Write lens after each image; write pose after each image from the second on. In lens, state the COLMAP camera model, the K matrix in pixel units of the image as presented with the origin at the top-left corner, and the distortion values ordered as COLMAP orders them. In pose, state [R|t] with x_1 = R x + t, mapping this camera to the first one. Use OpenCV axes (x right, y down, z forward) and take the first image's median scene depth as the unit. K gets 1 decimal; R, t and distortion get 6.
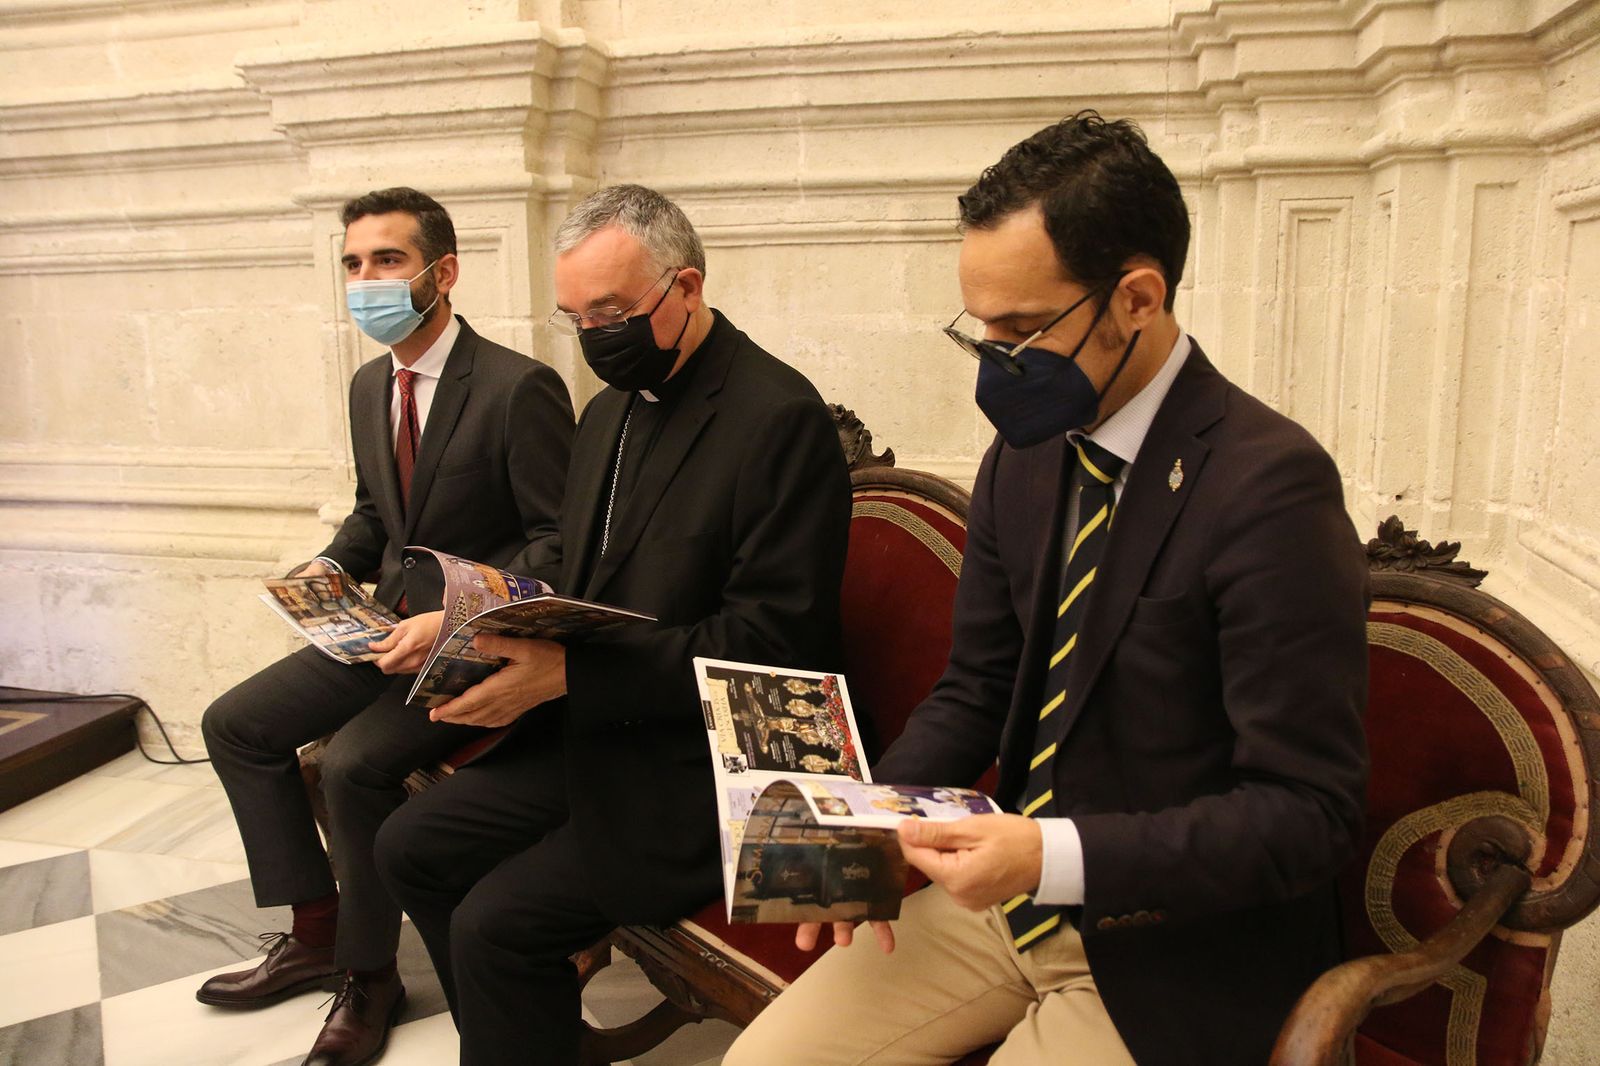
lens RADIAL K [[1249.7, 0, 802.1], [0, 1249.7, 545.7], [0, 0, 1]] dist [-0.119185, 0.110068]
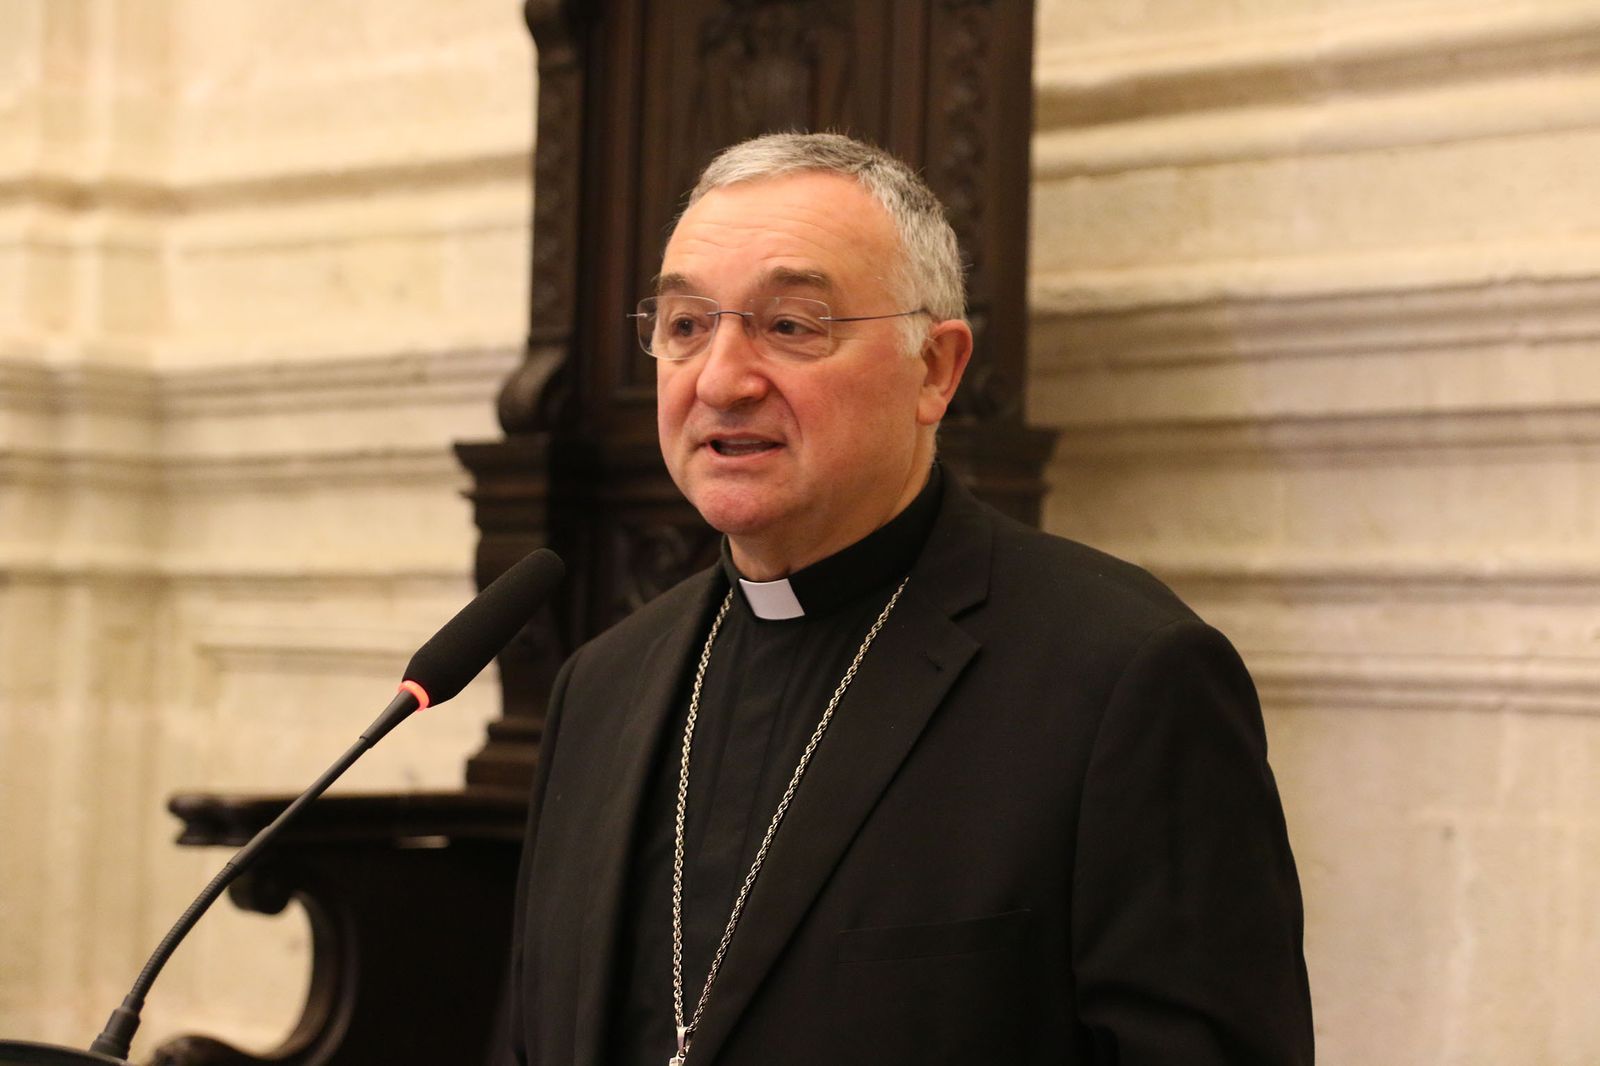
lens RADIAL K [[3399.3, 0, 795.7], [0, 3399.3, 539.0], [0, 0, 1]] dist [0.189713, 0.000000]
pose [[0.881079, 0.021059, -0.472501, -0.343248], [-0.129139, 0.971760, -0.197497, -0.042317], [0.454998, 0.235029, 0.858917, 0.000449]]
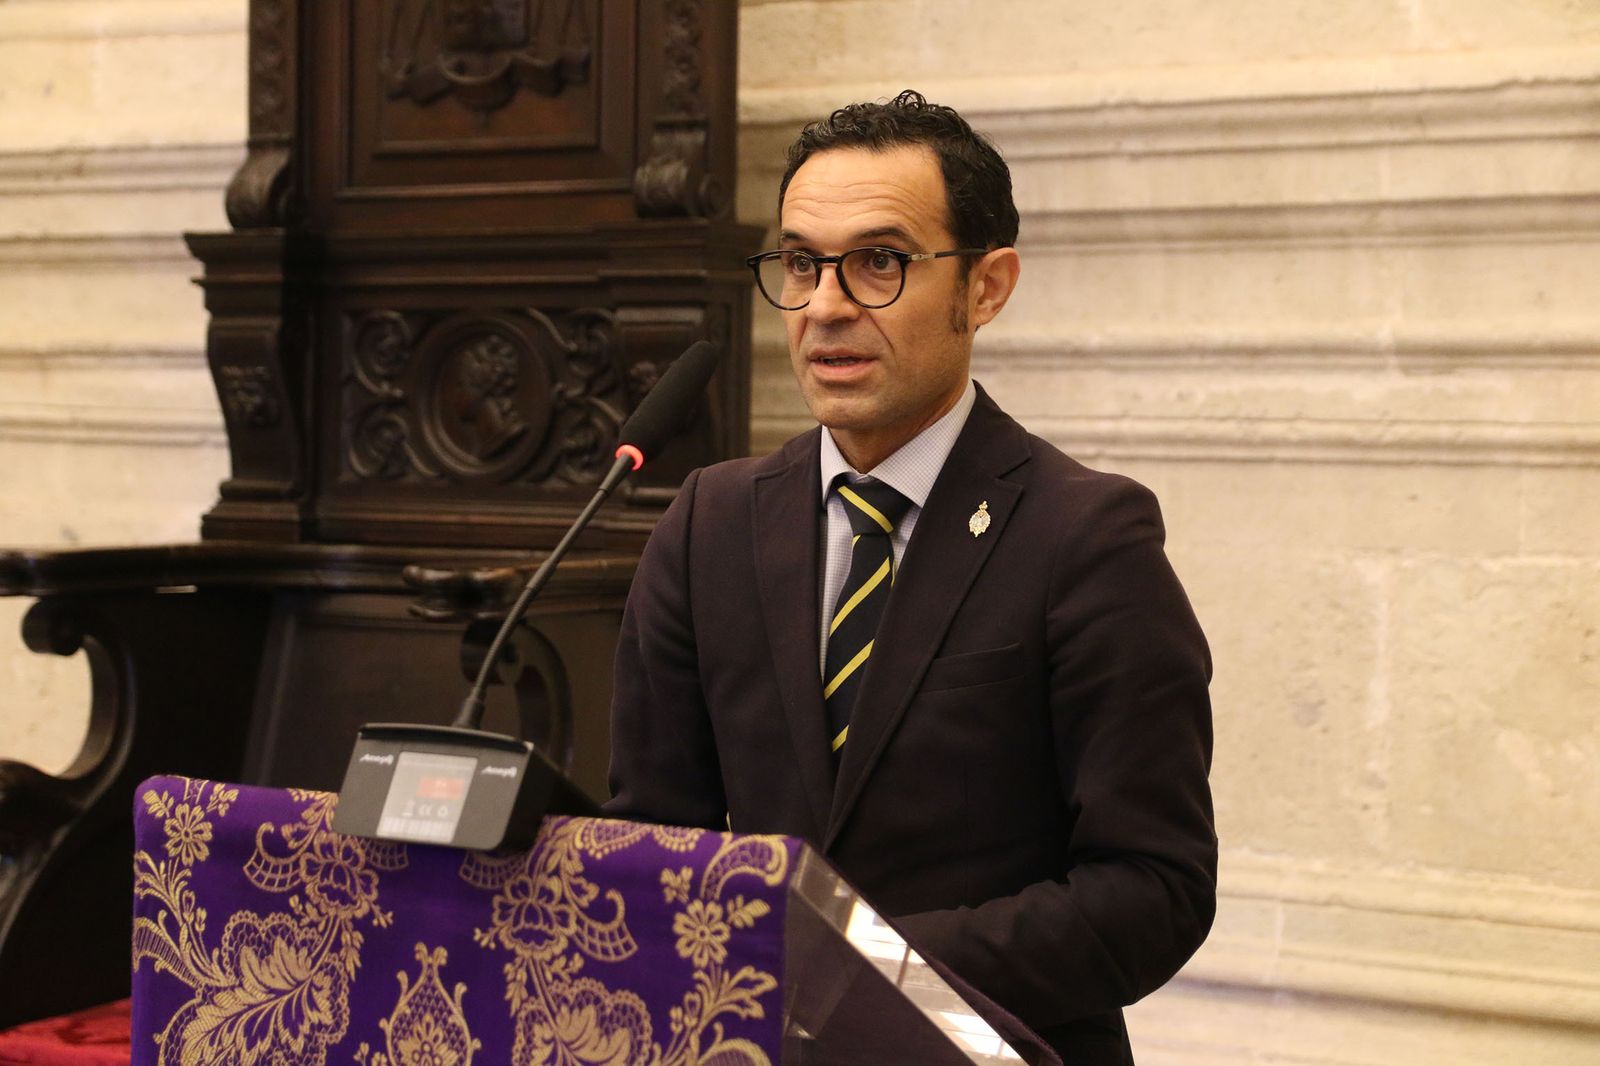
lens RADIAL K [[3186.9, 0, 797.1], [0, 3186.9, 543.2], [0, 0, 1]] dist [0.178969, 0.000000]
pose [[0.964689, 0.037216, -0.260747, -0.443654], [-0.078042, 0.985901, -0.148017, -0.009643], [0.251562, 0.163140, 0.953992, -0.151551]]
